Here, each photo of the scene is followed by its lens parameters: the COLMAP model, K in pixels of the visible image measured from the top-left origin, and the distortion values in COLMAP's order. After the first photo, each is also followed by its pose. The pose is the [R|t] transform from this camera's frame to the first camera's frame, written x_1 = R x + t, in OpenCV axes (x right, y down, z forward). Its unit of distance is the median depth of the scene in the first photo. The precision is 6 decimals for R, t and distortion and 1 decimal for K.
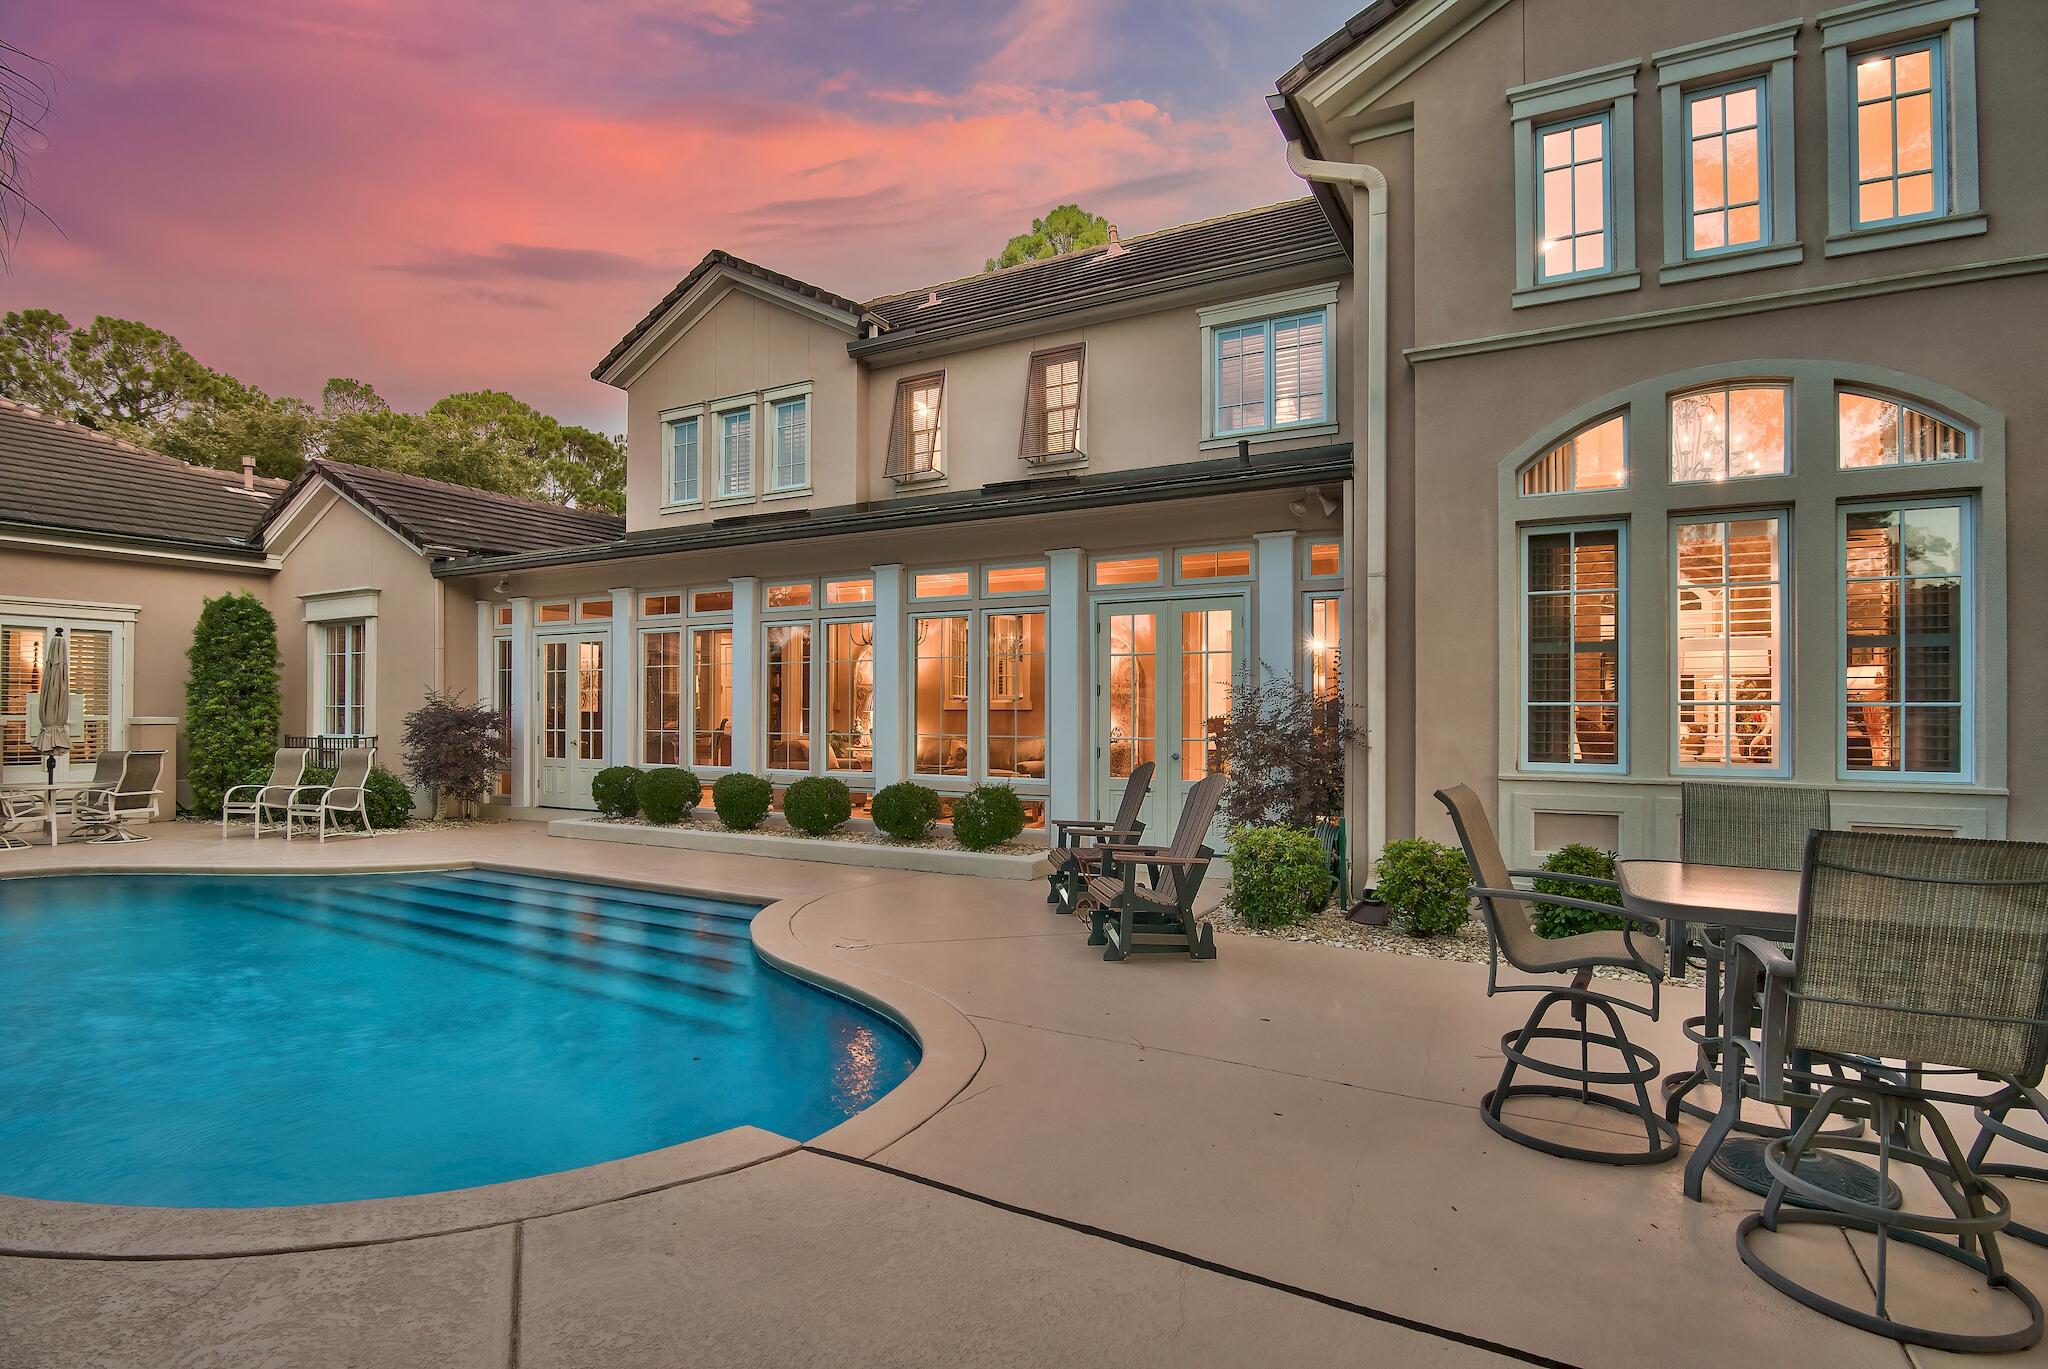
lens RADIAL K [[955.8, 0, 1094.2], [0, 955.8, 710.2], [0, 0, 1]] dist [-0.005980, -0.004947]
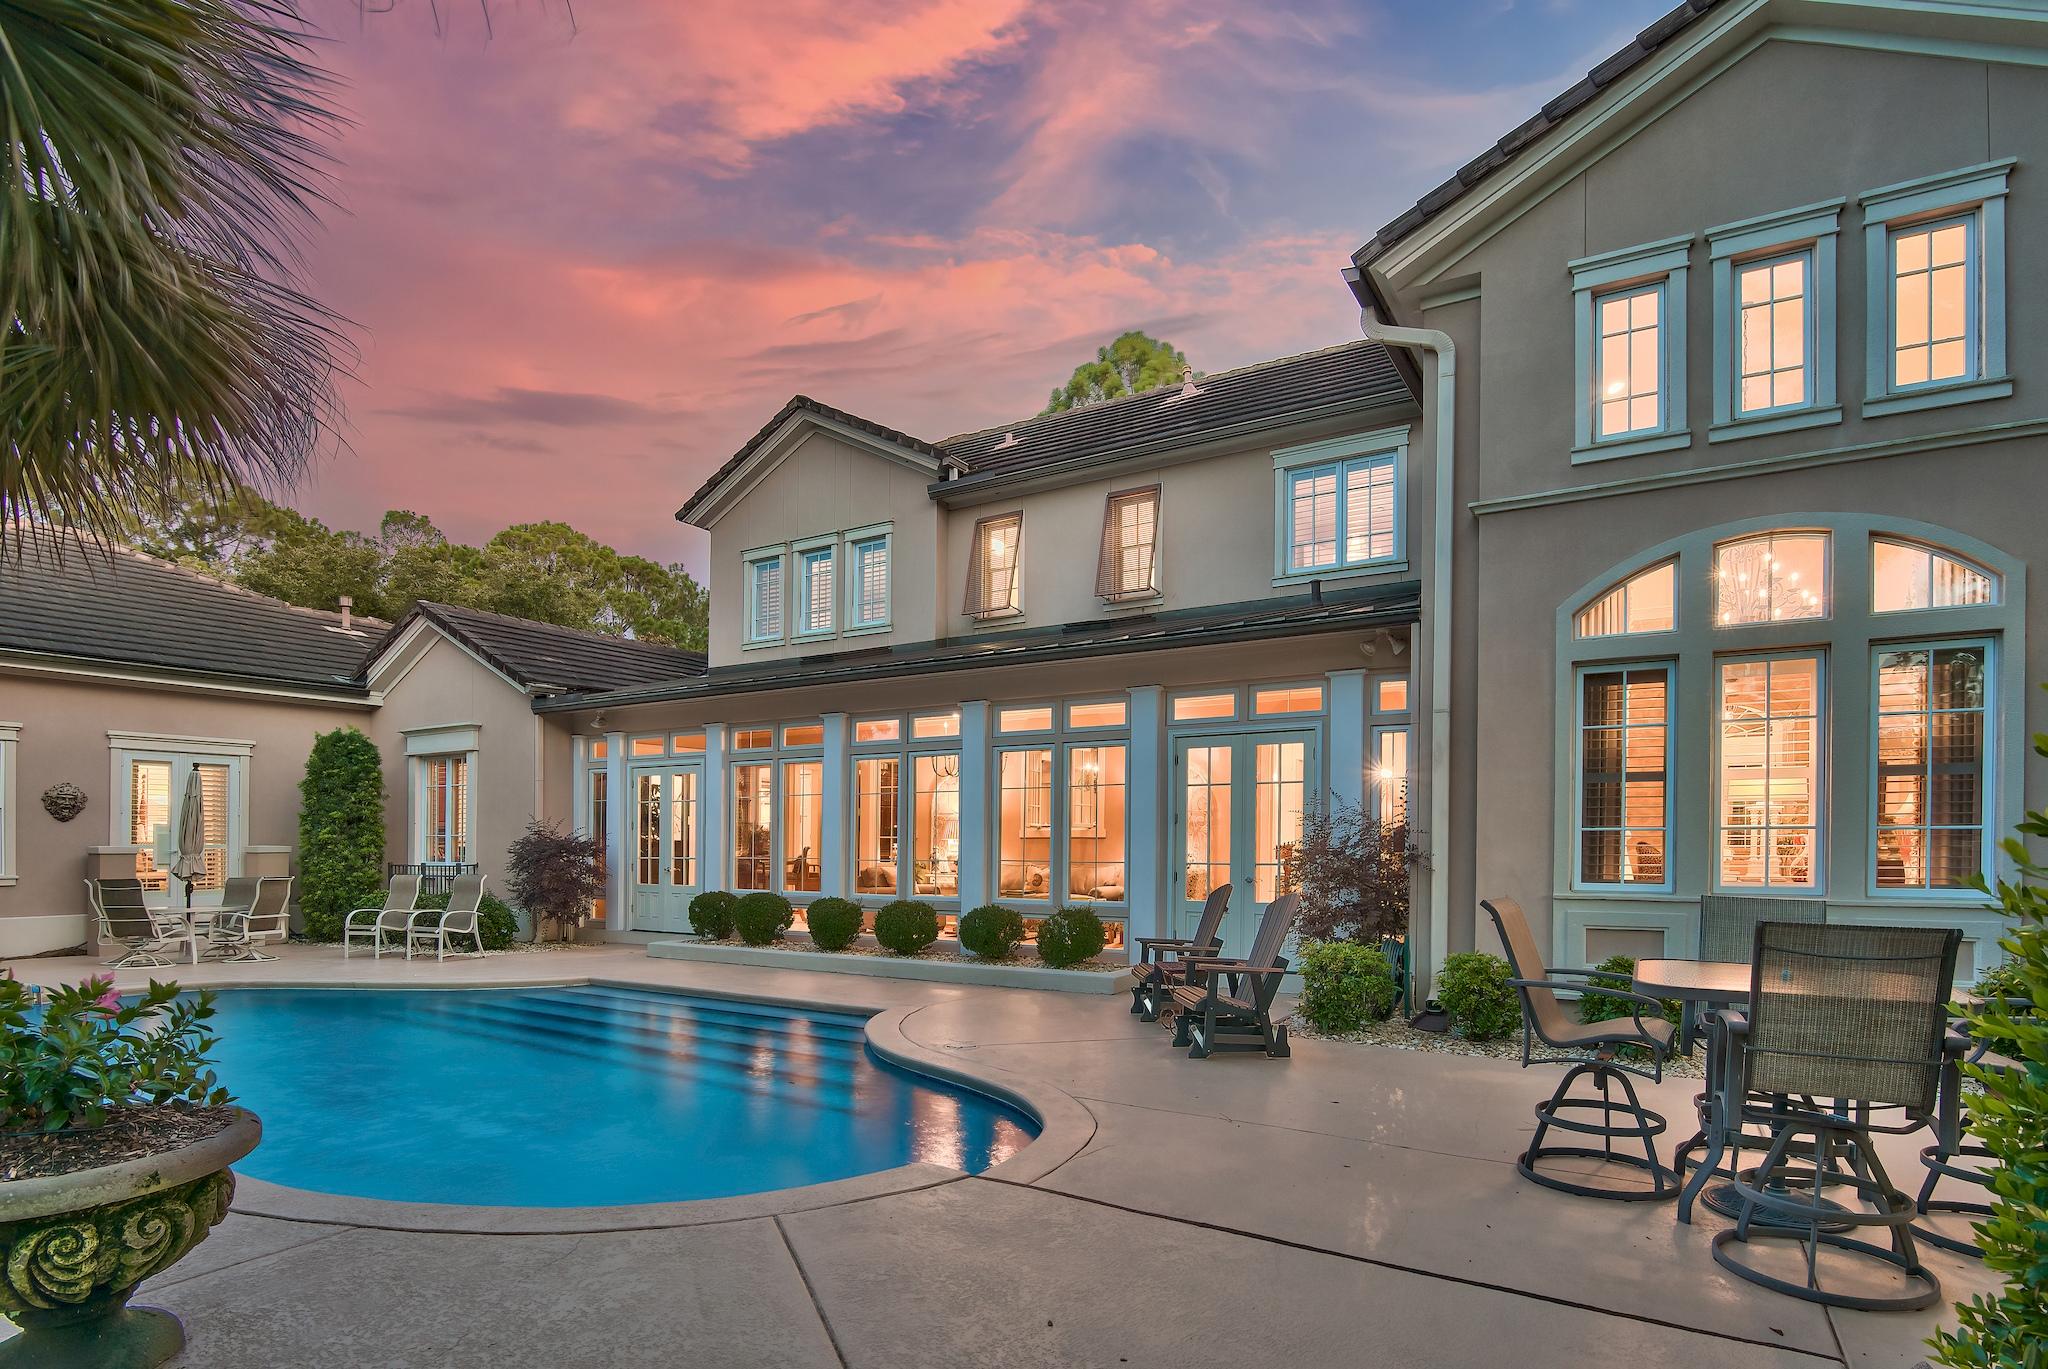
lens RADIAL K [[1029.6, 0, 1060.7], [0, 1029.6, 871.3], [0, 0, 1]] dist [-0.001112, -0.001229]
pose [[0.996835, 0.001819, -0.079475, -0.027838], [0.000485, 0.999580, 0.028964, 0.004259], [0.079495, -0.028911, 0.996416, -0.135802]]
